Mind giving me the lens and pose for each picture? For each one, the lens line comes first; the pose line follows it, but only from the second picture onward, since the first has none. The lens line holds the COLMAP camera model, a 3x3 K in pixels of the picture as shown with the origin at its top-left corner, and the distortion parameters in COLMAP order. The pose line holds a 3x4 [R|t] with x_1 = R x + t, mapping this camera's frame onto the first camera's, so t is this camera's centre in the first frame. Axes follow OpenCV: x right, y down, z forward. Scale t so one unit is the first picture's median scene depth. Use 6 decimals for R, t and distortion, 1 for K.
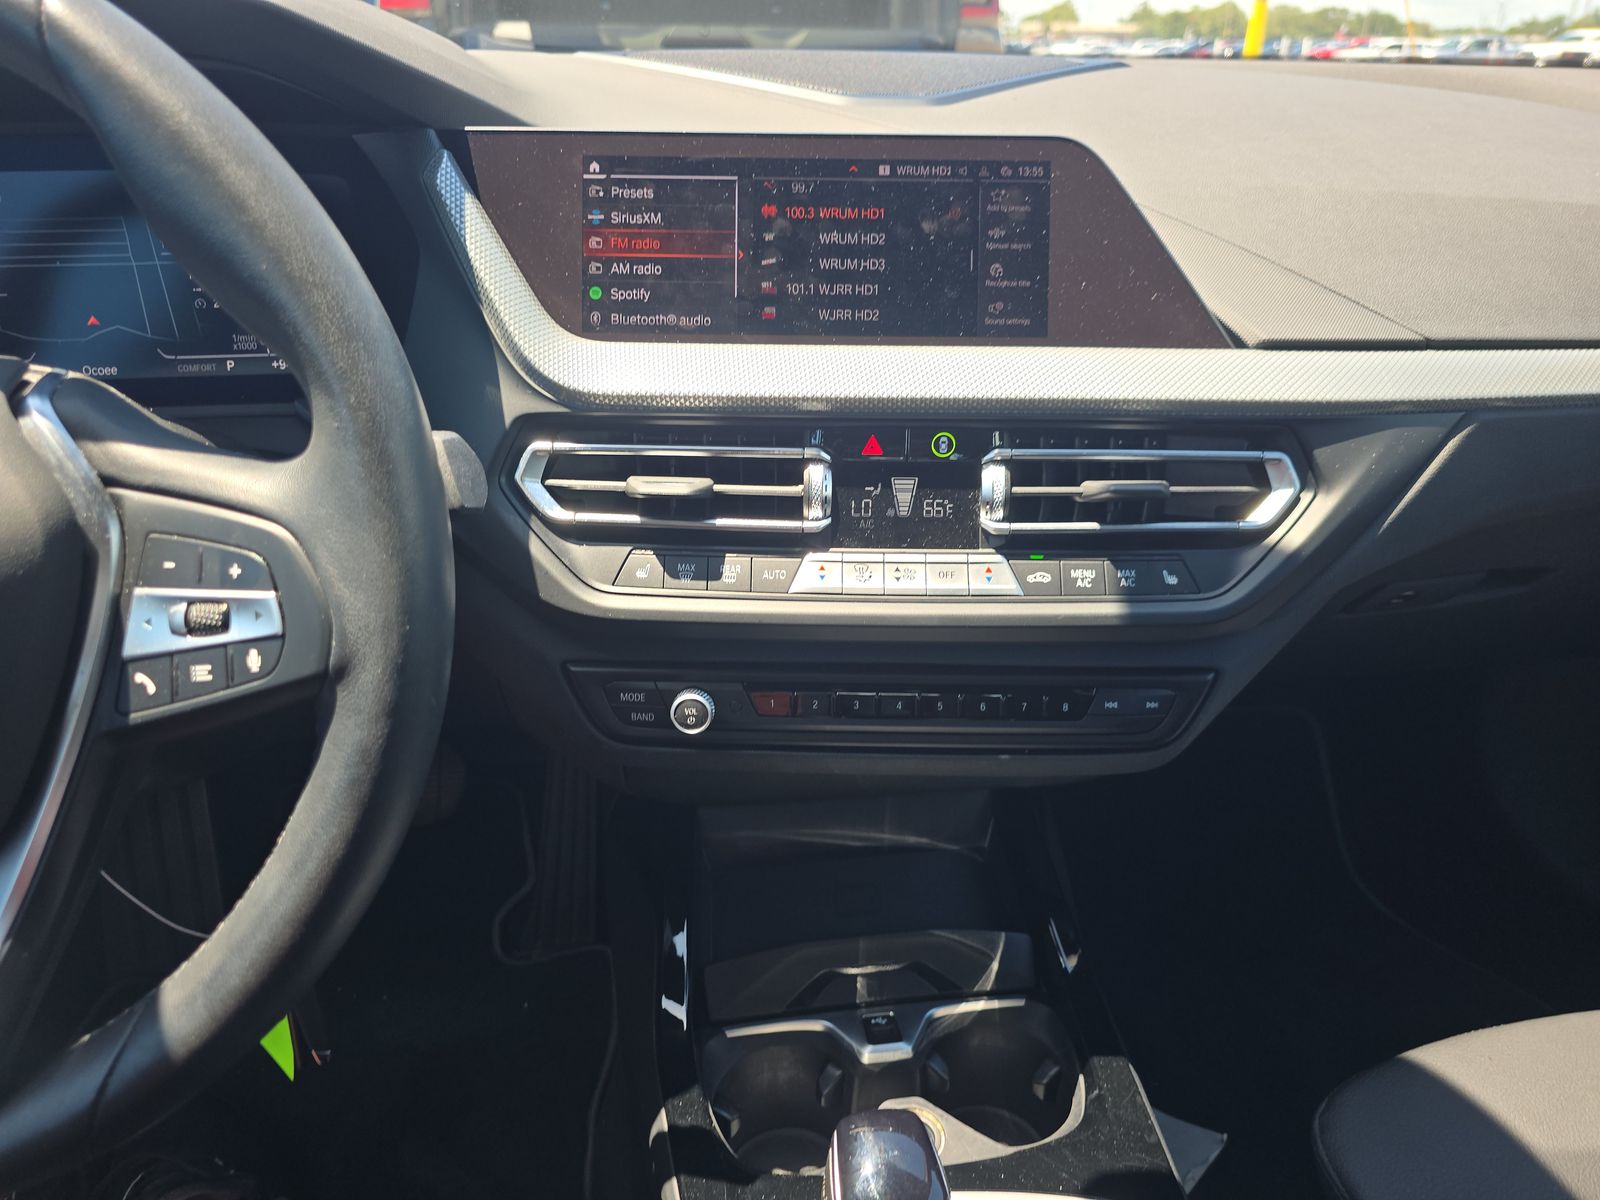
lens RADIAL K [[1041.8, 0, 800.0], [0, 1041.8, 600.0], [0, 0, 1]] dist [0.007279, 0.000190]
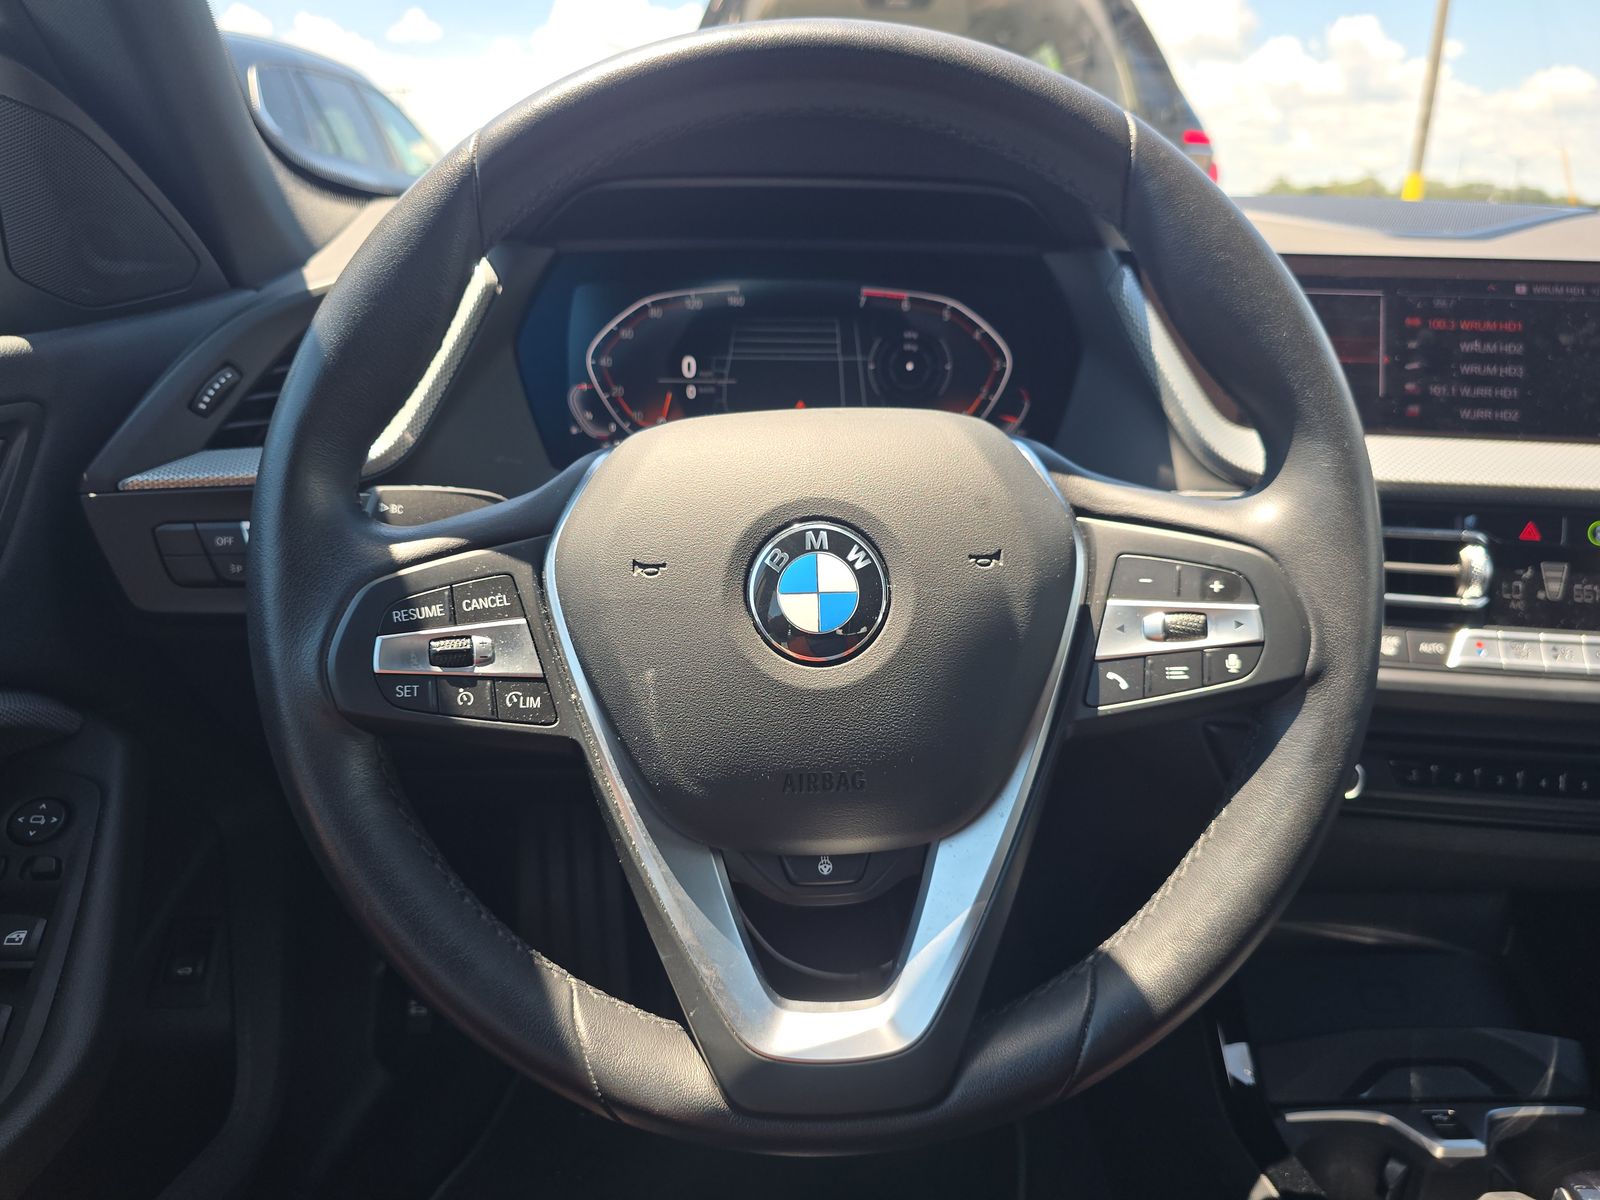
lens RADIAL K [[1050.5, 0, 800.0], [0, 1050.5, 600.0], [0, 0, 1]] dist [-0.001882, -0.027677]
pose [[0.990719, 0.043297, -0.128848, -0.521163], [-0.060182, 0.989662, -0.130183, 0.103563], [0.121879, 0.136729, 0.983082, -0.132255]]
